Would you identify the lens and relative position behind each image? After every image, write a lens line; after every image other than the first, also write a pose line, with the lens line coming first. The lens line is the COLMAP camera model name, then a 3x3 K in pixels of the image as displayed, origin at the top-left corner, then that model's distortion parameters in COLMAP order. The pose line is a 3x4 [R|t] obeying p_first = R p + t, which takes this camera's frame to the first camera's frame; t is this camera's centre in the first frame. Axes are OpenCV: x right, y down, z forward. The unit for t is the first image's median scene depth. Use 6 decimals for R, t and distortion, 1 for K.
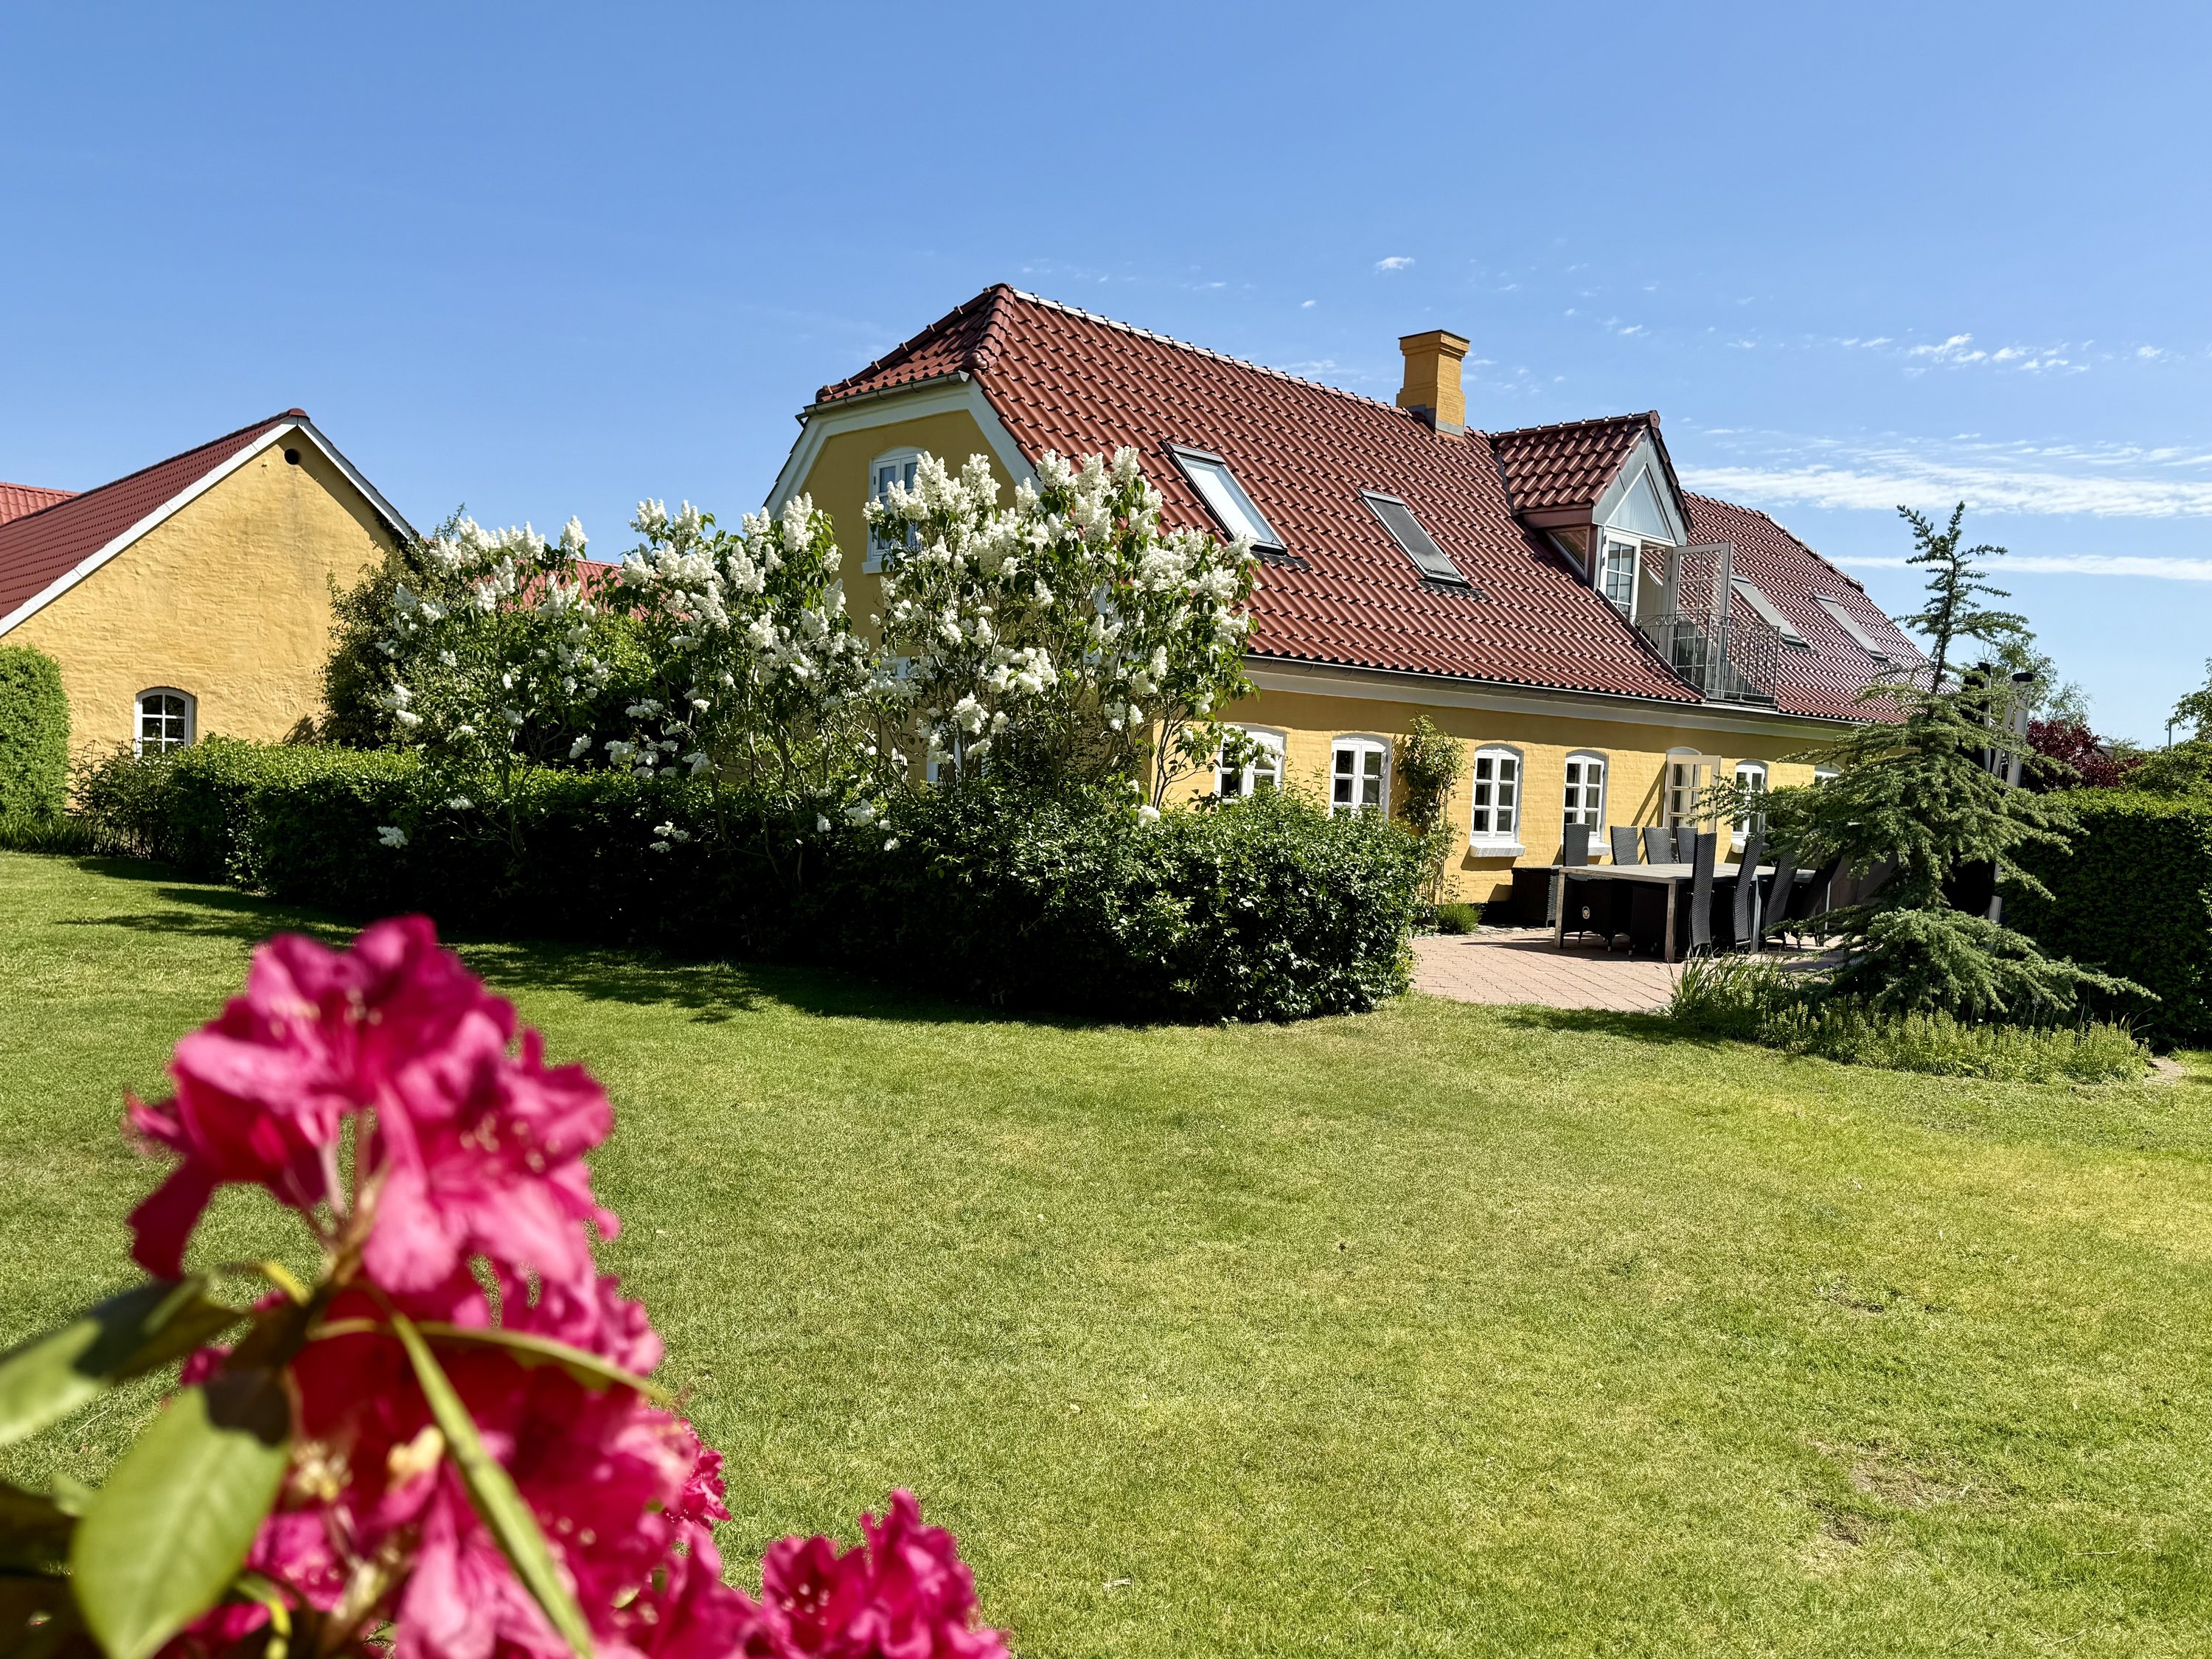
lens RADIAL K [[1587.0, 0, 1119.1], [0, 1587.0, 866.6], [0, 0, 1]] dist [0.121434, -0.161139]
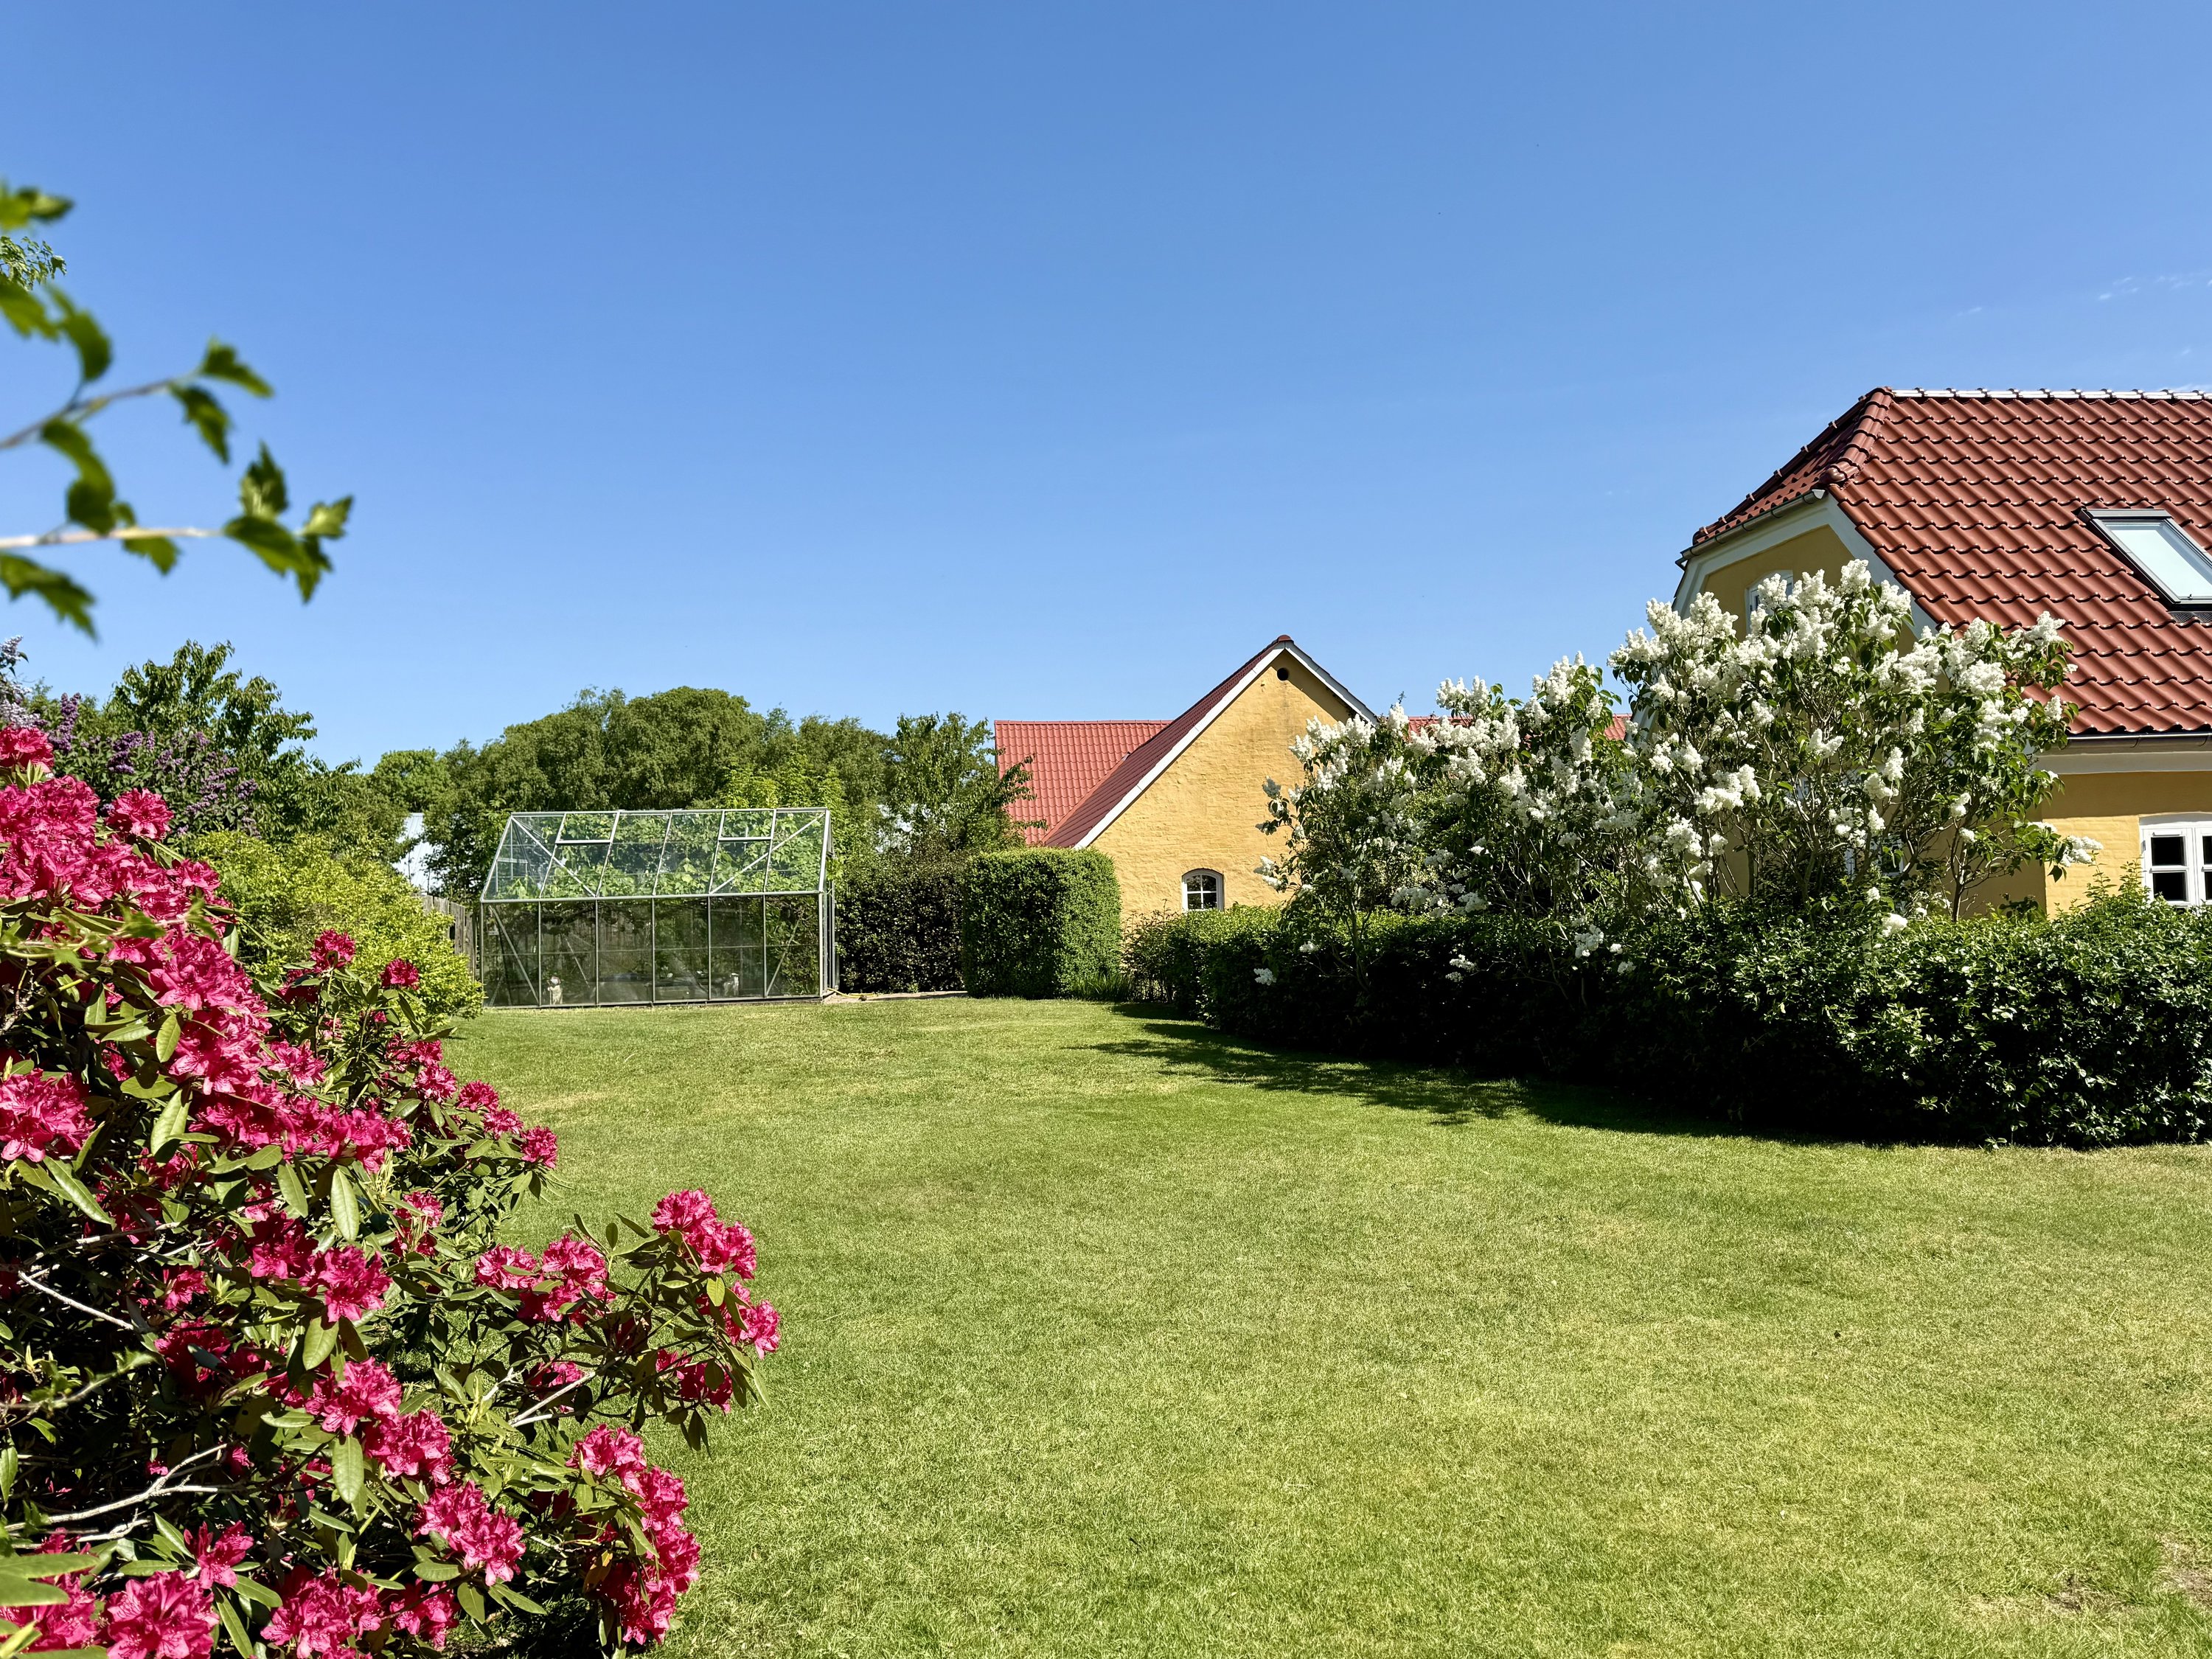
lens RADIAL K [[1600.4, 0, 1107.1], [0, 1600.4, 840.6], [0, 0, 1]] dist [0.094963, -0.126071]
pose [[0.793327, -0.088791, -0.602285, 0.134017], [0.025078, 0.993234, -0.113393, 0.009313], [0.608278, 0.074854, 0.790186, -0.042024]]
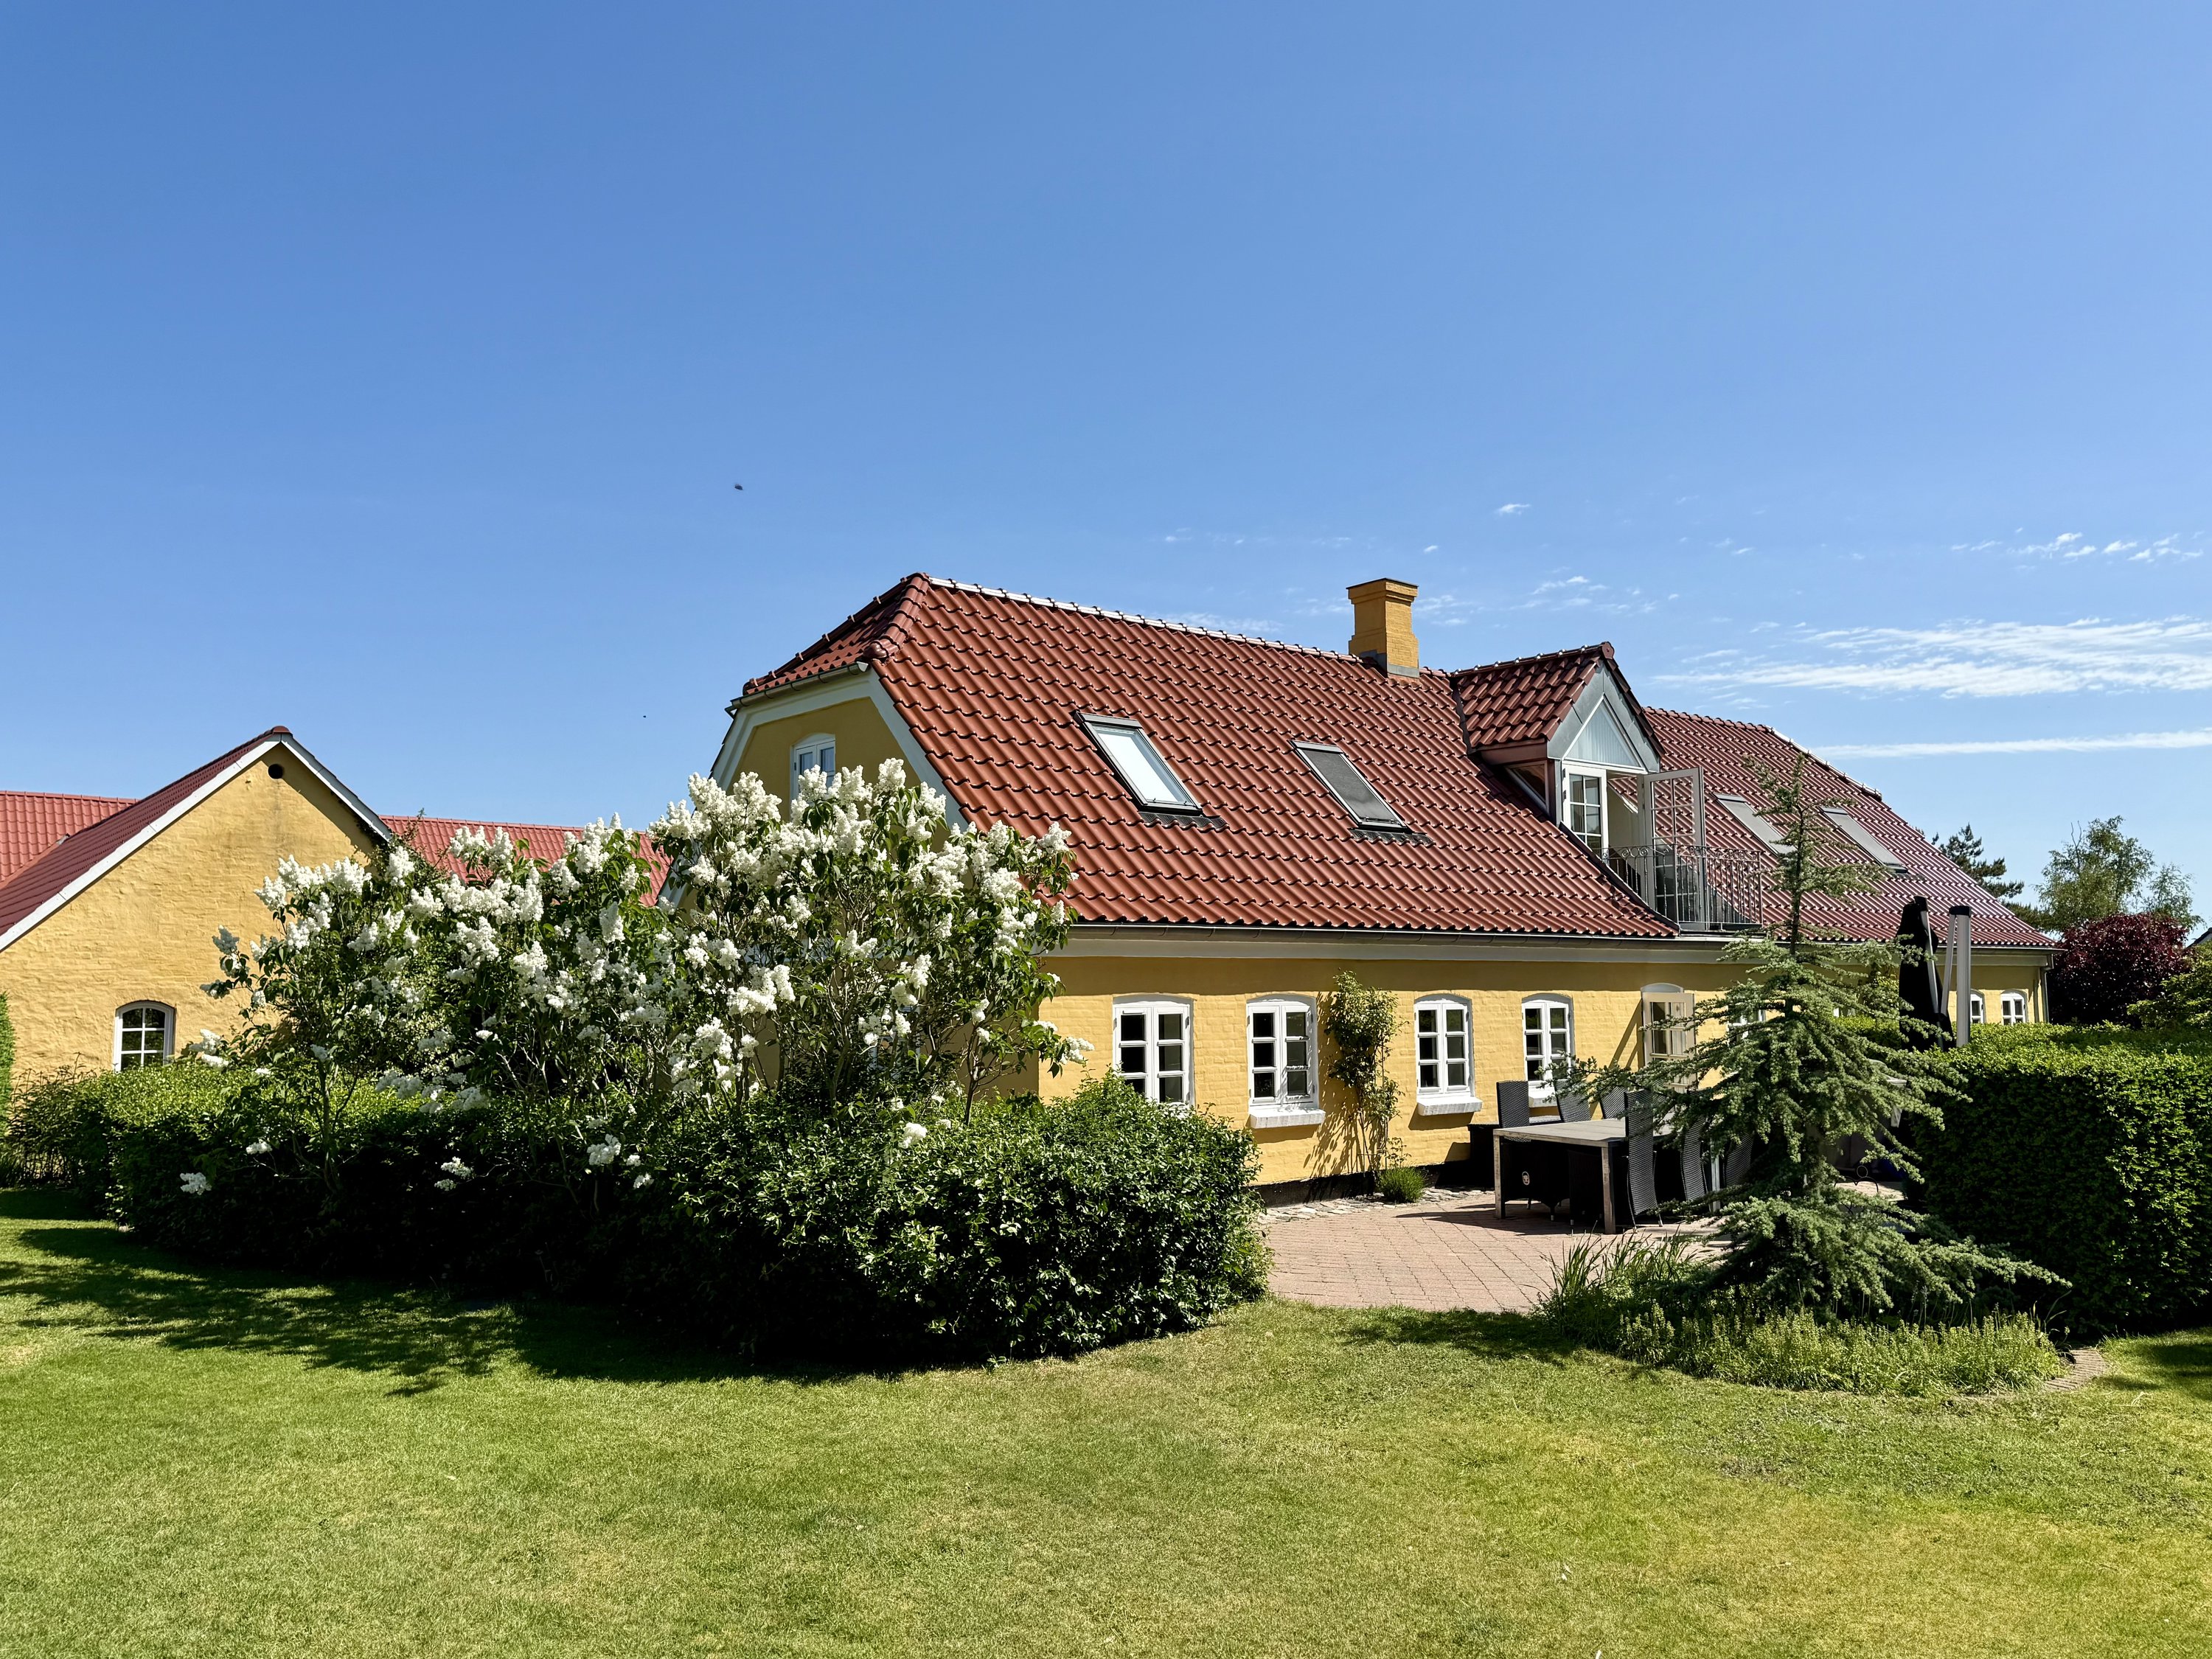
lens RADIAL K [[1600.4, 0, 1107.1], [0, 1600.4, 840.6], [0, 0, 1]] dist [0.094963, -0.126071]
pose [[0.996112, -0.055643, -0.068297, 0.116931], [0.044482, 0.986872, -0.155260, -0.028774], [0.076039, 0.151619, 0.985510, 0.018799]]
